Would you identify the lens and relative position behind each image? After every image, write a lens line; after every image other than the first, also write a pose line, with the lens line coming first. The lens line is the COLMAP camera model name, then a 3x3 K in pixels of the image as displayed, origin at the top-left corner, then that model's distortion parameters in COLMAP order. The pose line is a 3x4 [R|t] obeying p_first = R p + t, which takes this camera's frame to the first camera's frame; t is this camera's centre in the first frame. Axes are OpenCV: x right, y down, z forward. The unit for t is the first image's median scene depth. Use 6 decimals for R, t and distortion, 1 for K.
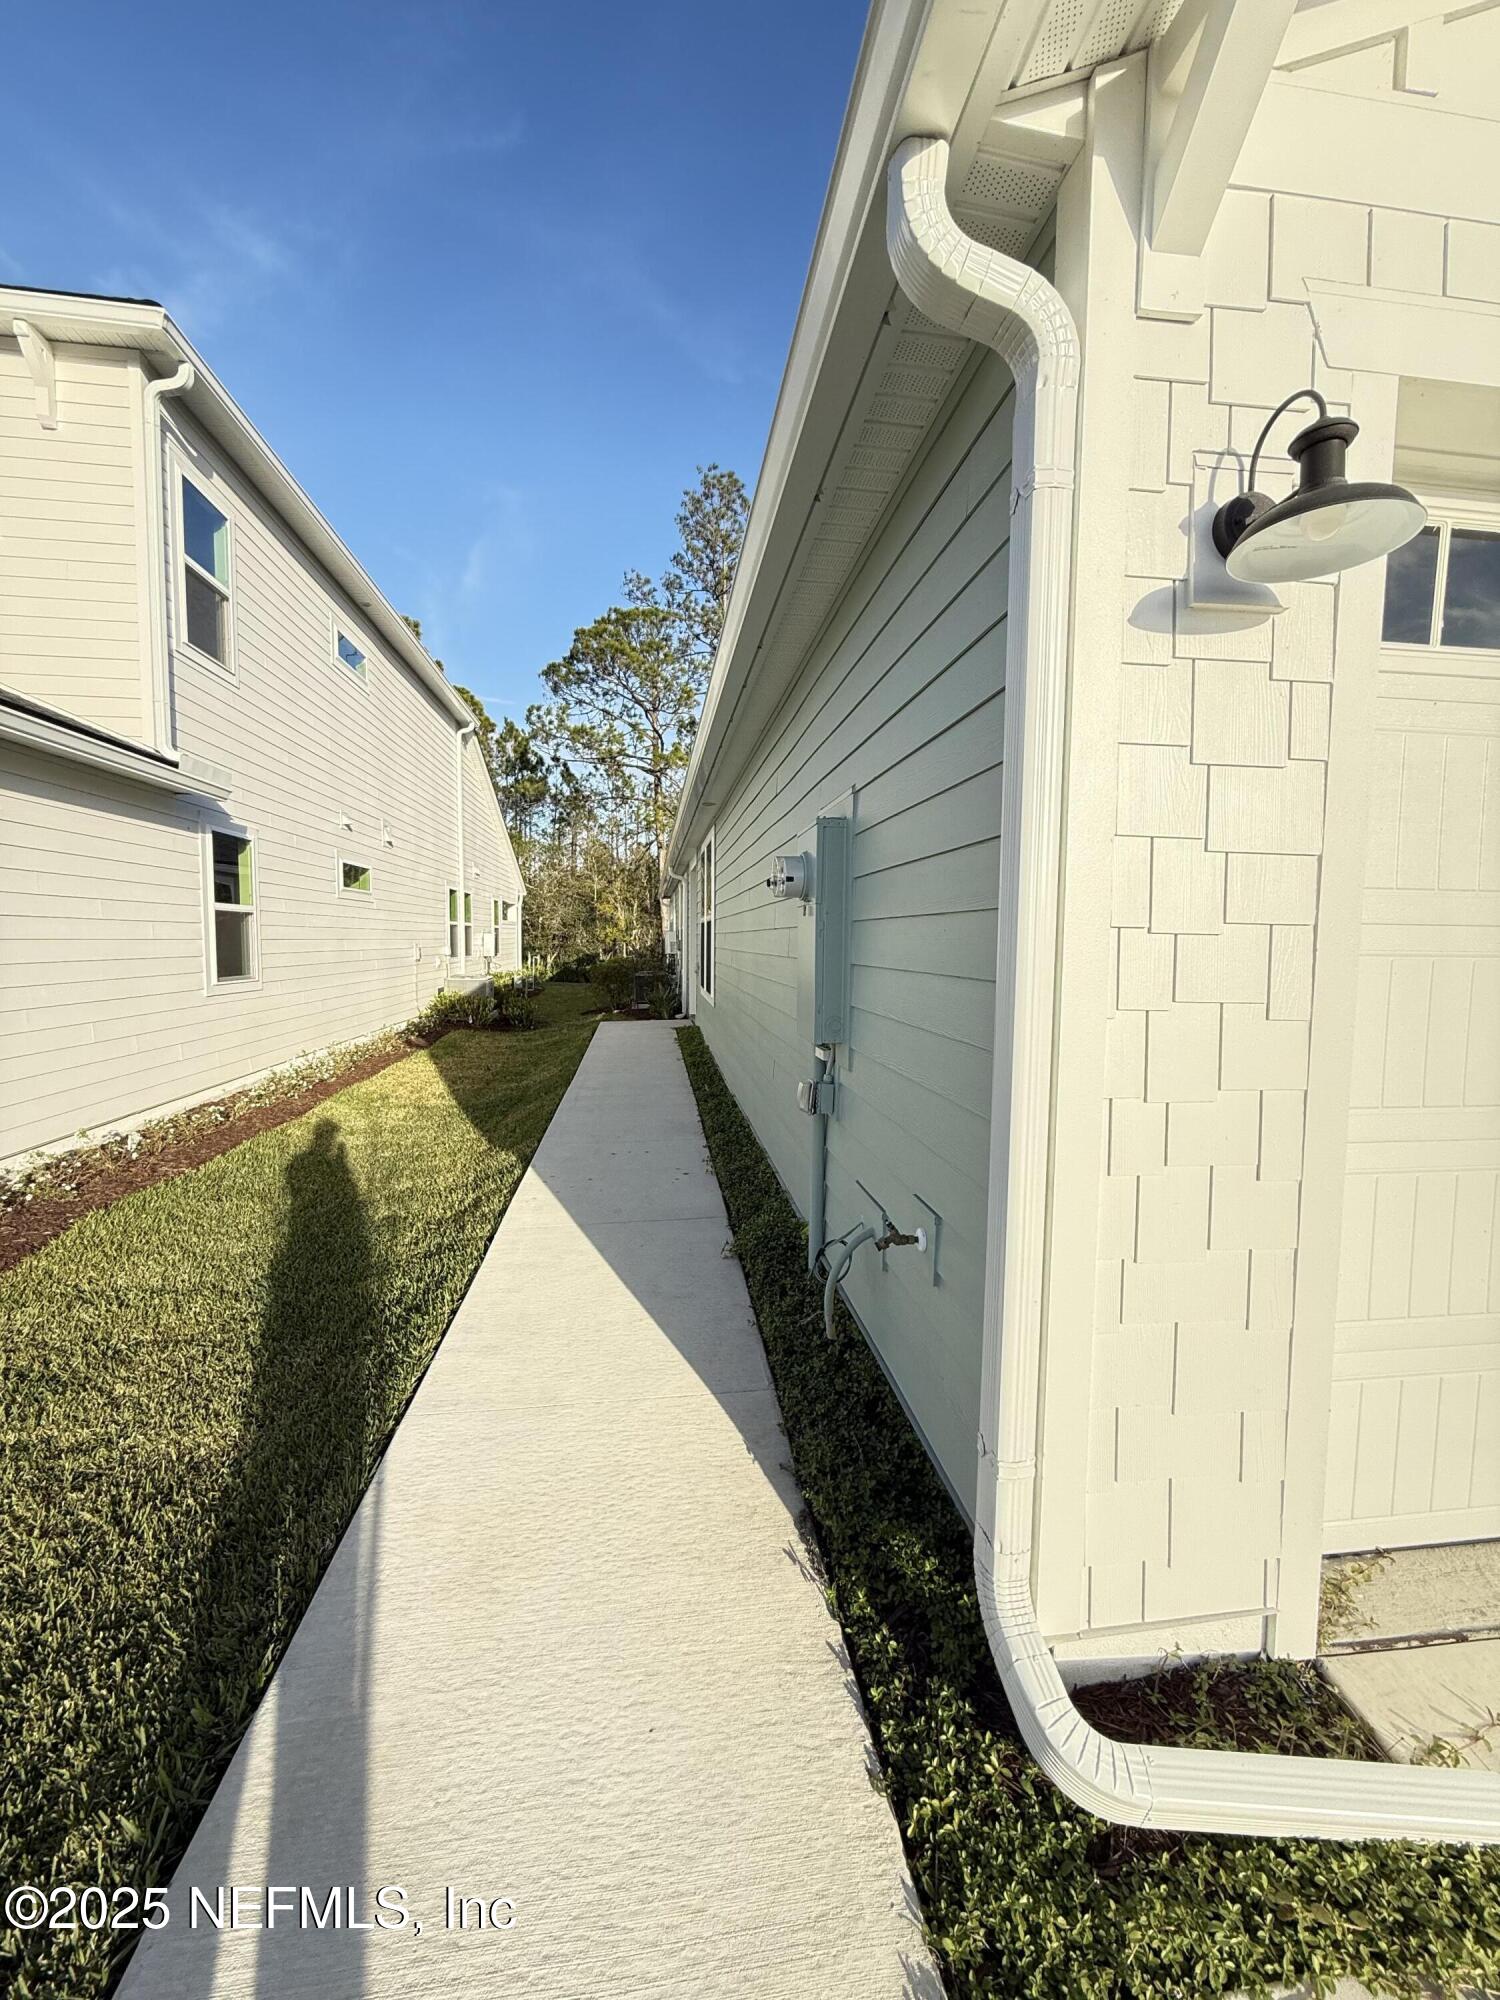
lens RADIAL K [[800.5, 0, 748.2], [0, 800.5, 995.6], [0, 0, 1]] dist [0.005091, 0.000269]
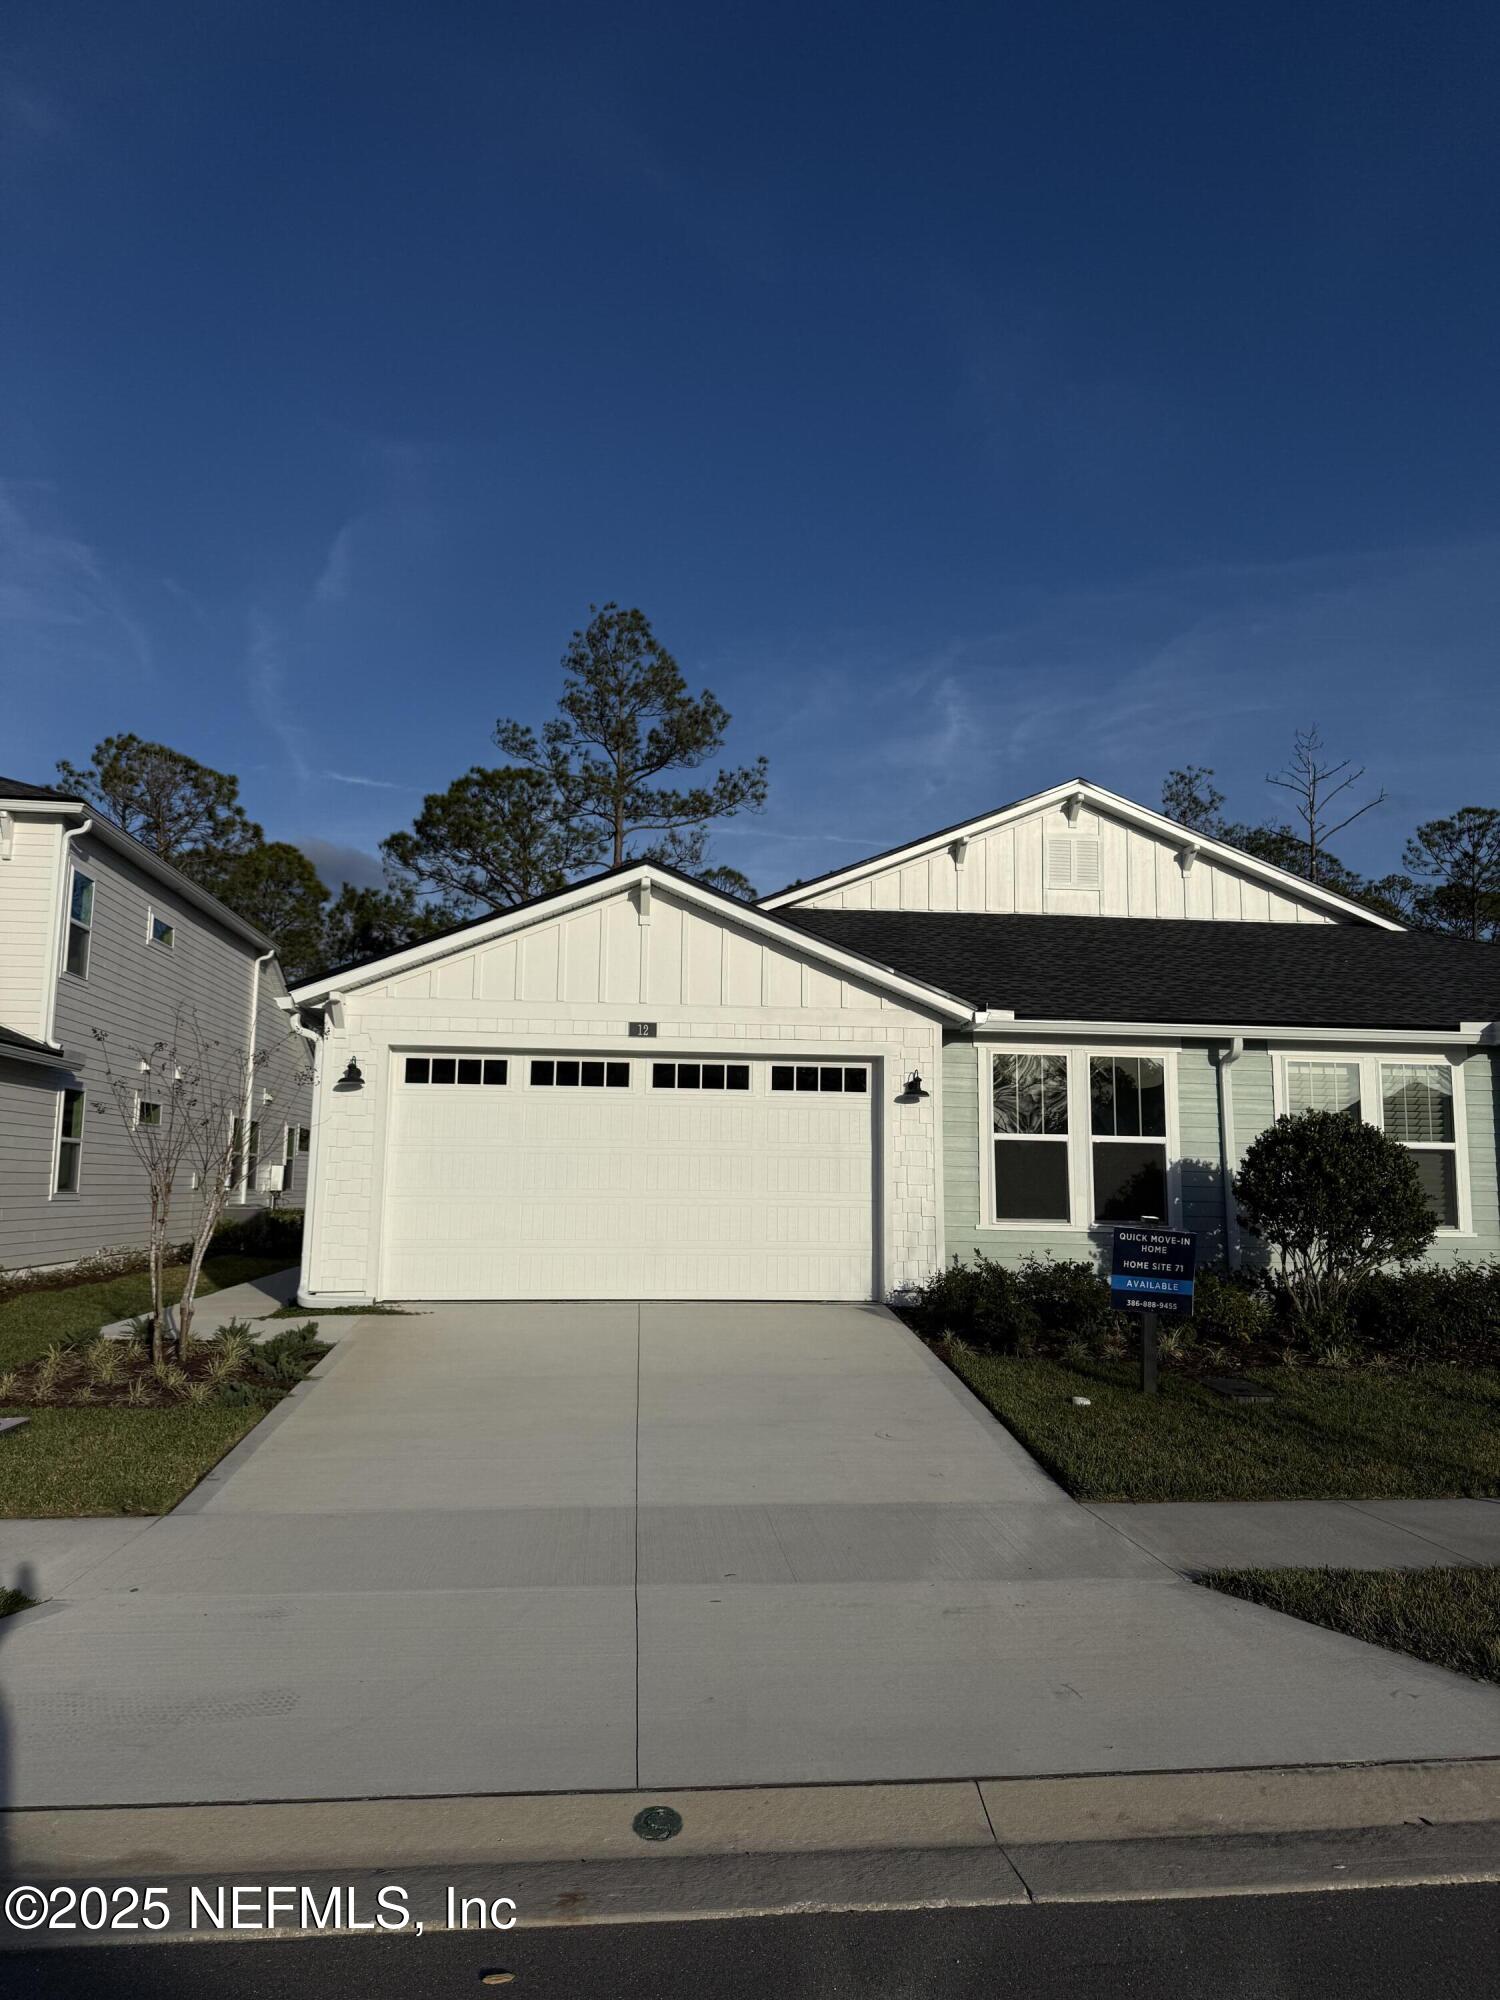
lens RADIAL K [[1311.8, 0, 750.0], [0, 1311.8, 1000.0], [0, 0, 1]] dist [0.005402, 0.000451]
pose [[0.999997, -0.002161, 0.001438, 0.397018], [0.002416, 0.977572, -0.210586, 0.099558], [-0.000950, 0.210588, 0.977574, -0.939815]]
